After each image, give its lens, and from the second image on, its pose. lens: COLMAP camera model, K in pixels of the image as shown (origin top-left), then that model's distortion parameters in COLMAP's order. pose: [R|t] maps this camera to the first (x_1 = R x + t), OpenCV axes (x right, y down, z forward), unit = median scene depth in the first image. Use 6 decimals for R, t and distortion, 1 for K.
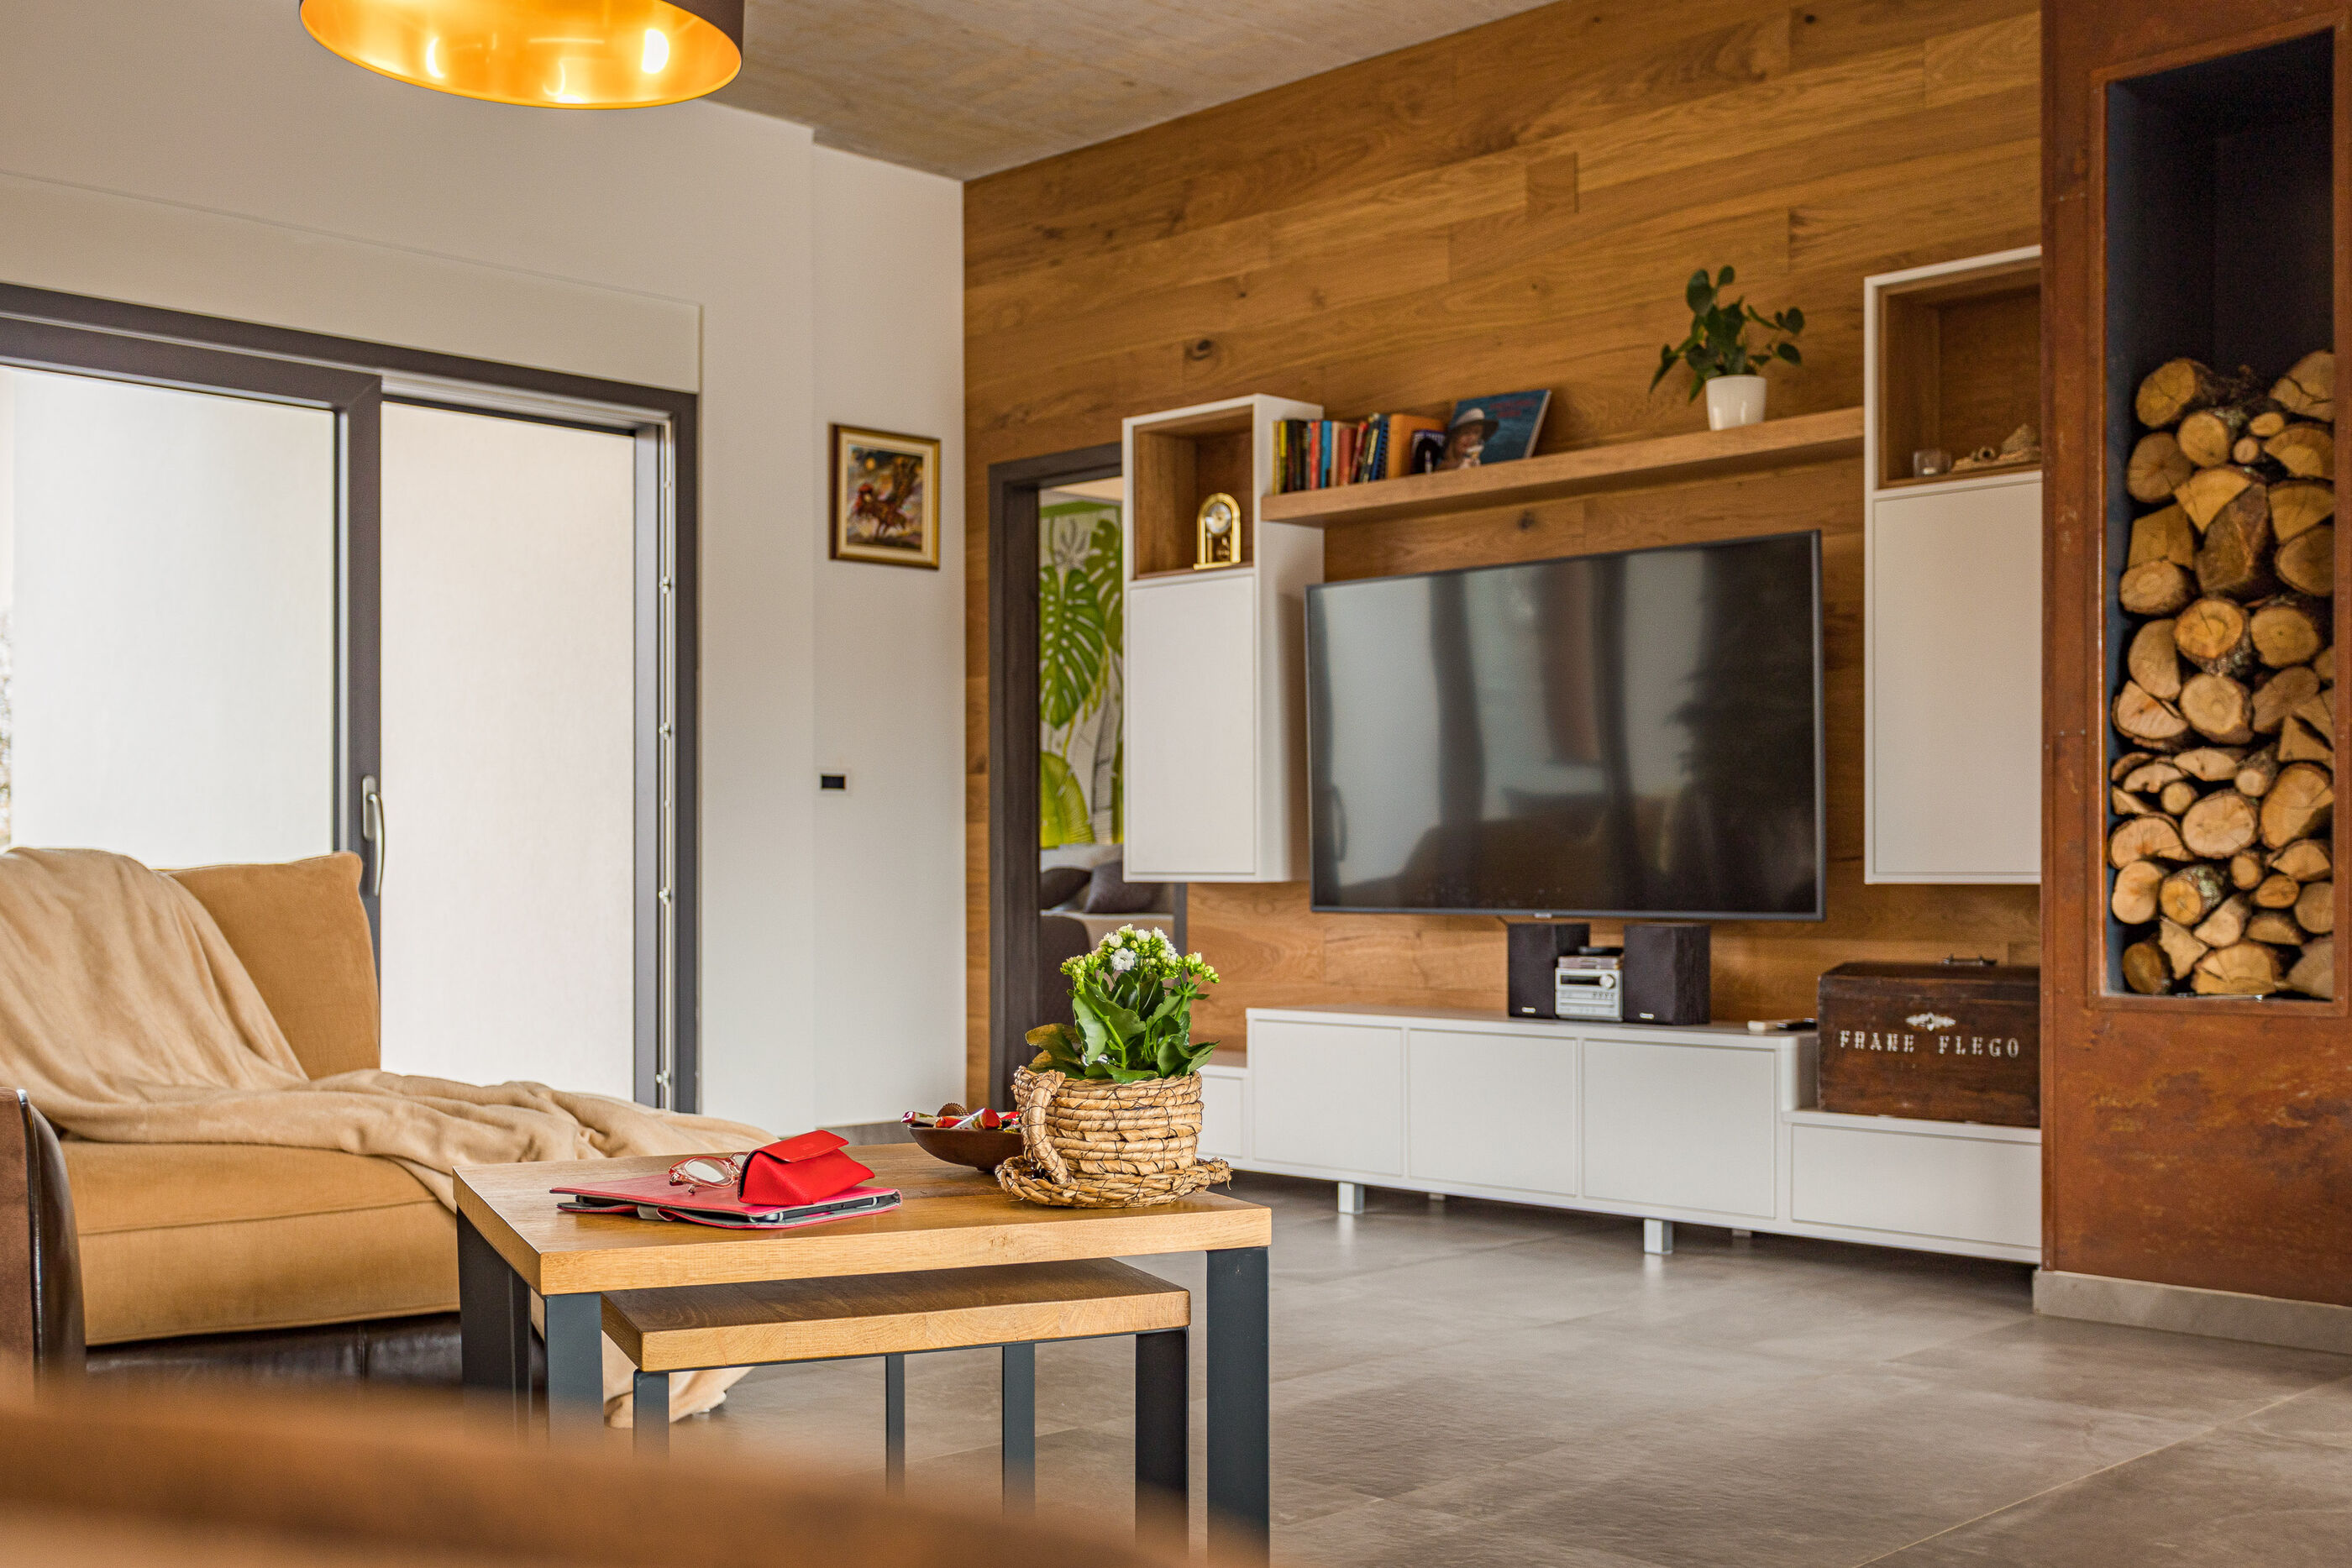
lens RADIAL K [[2452.0, 0, 1156.9], [0, 2452.0, 875.9], [0, 0, 1]] dist [0.007810, 0.000000]
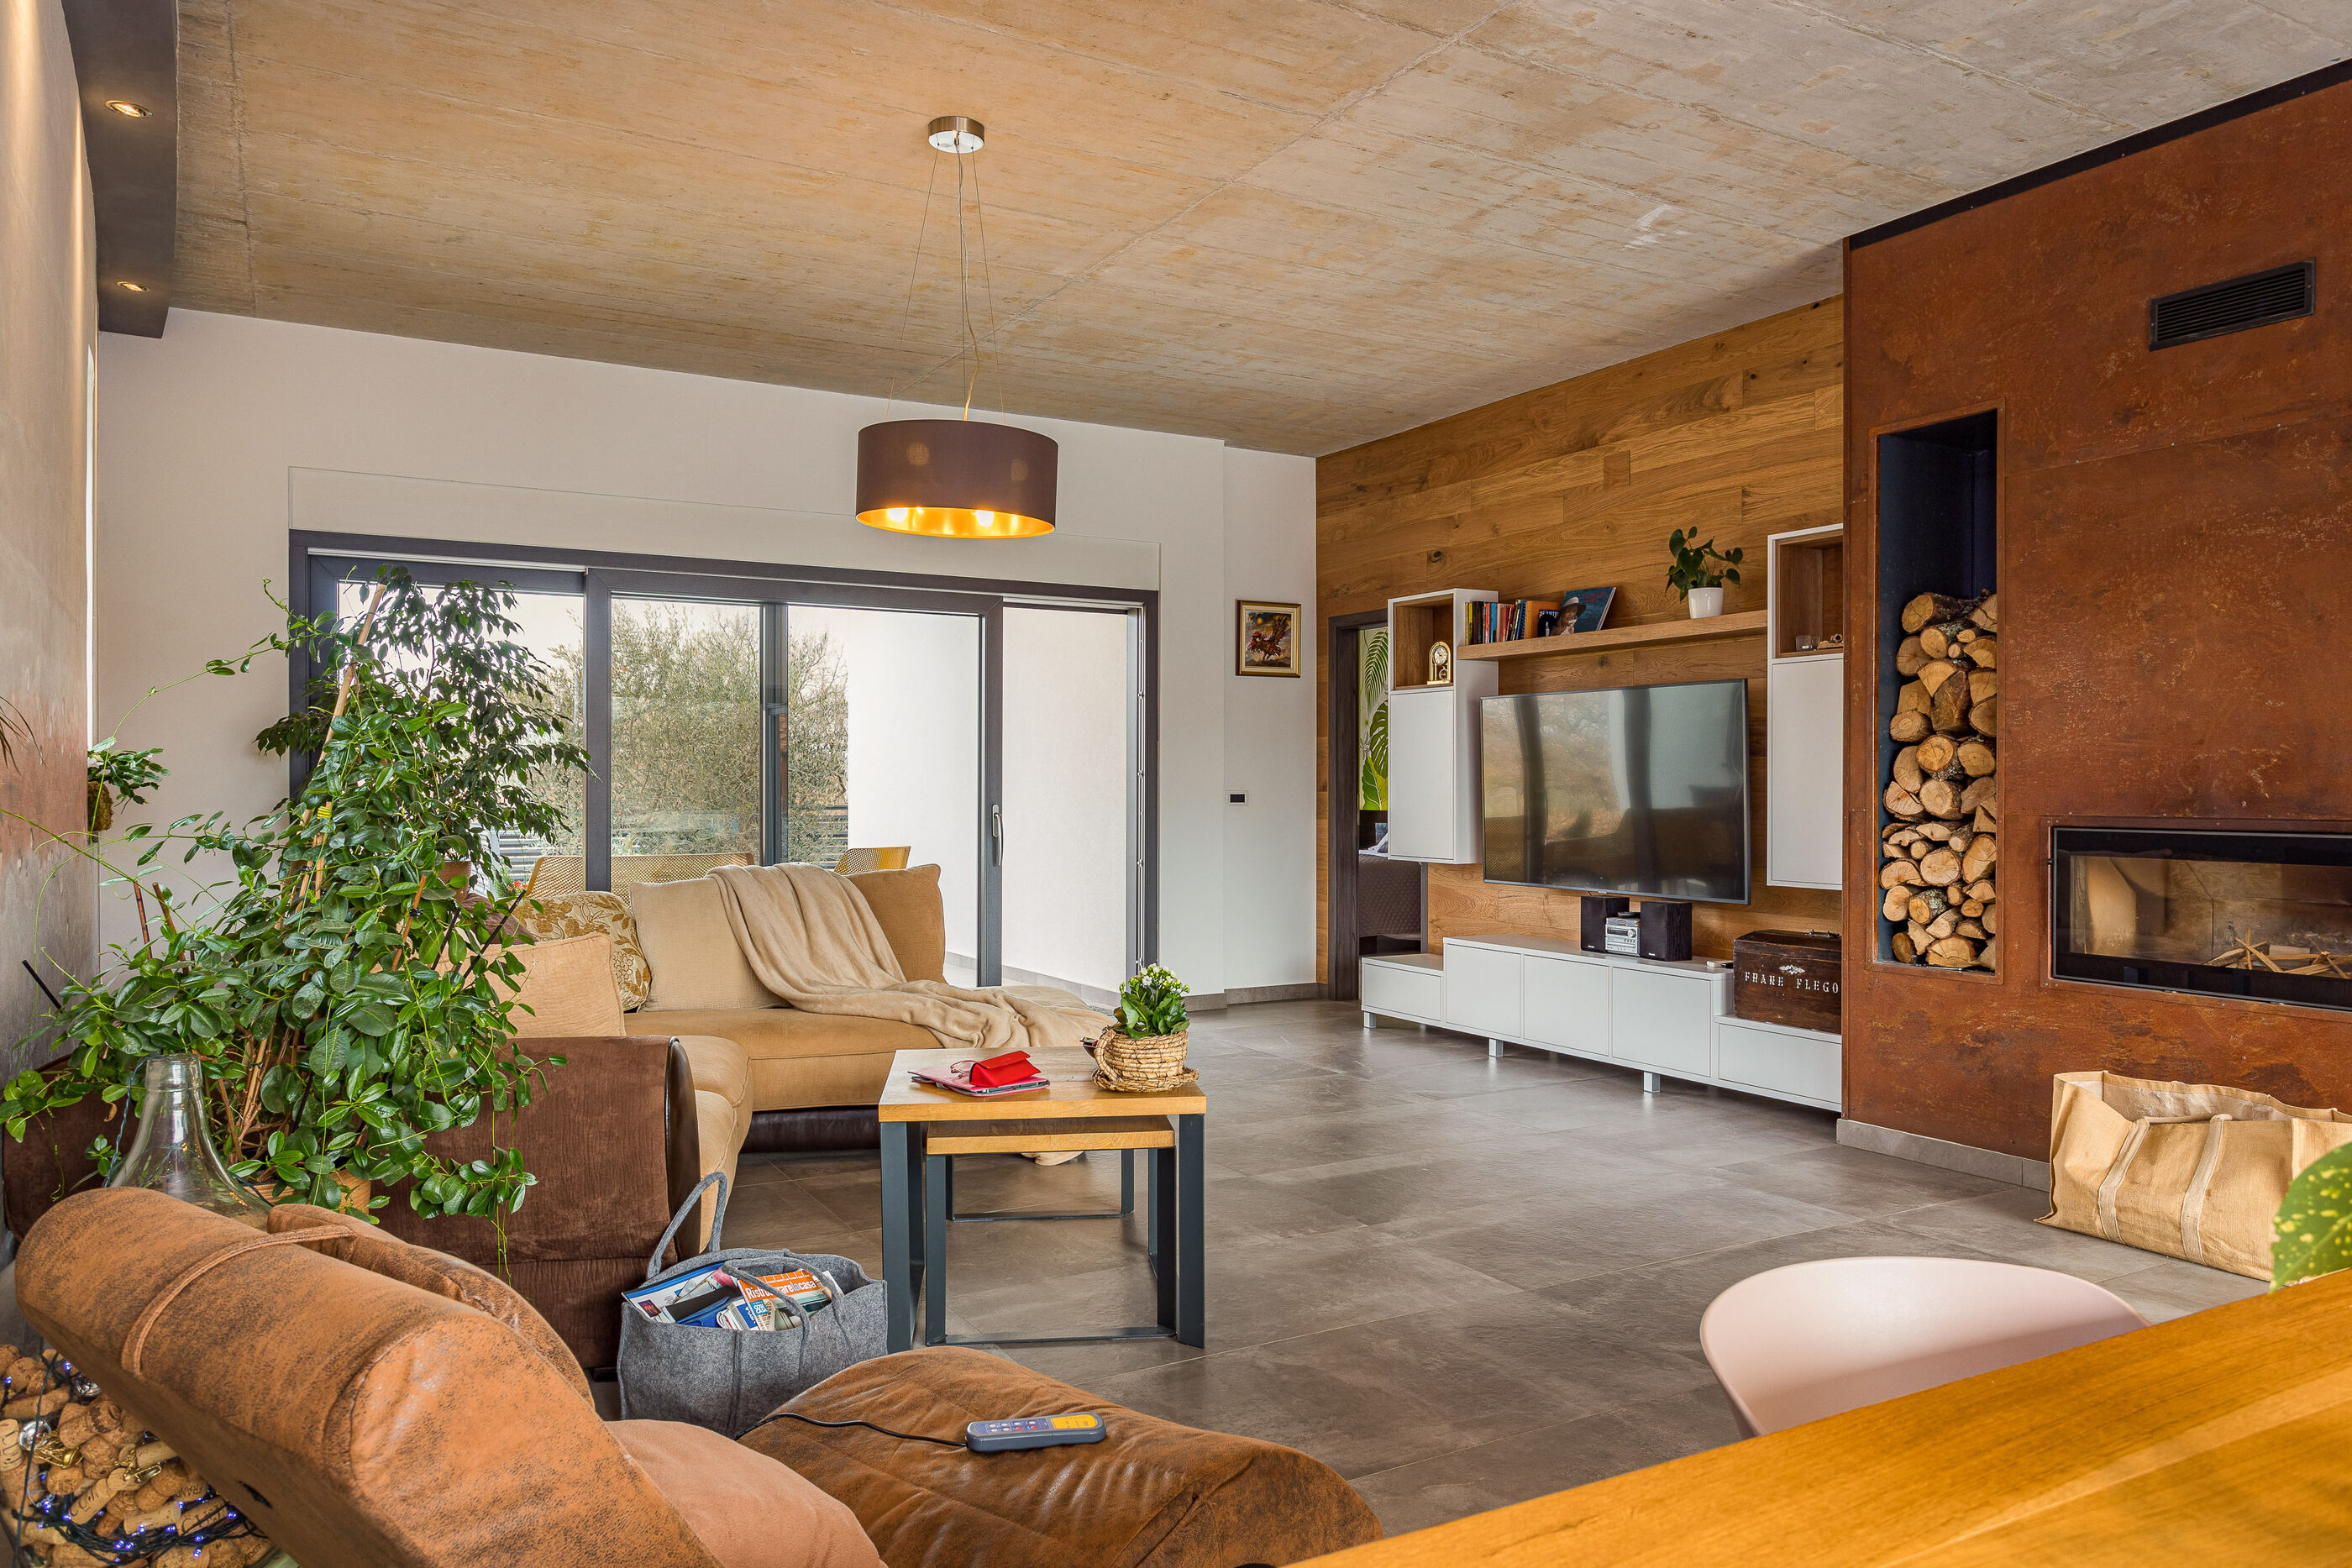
lens RADIAL K [[1549.8, 0, 1174.5], [0, 1549.8, 791.9], [0, 0, 1]] dist [-0.007655, 0.011564]
pose [[0.965446, 0.004474, -0.260564, 0.164048], [-0.004099, 0.999990, 0.001981, -0.061171], [0.260570, -0.000844, 0.965455, -0.155248]]
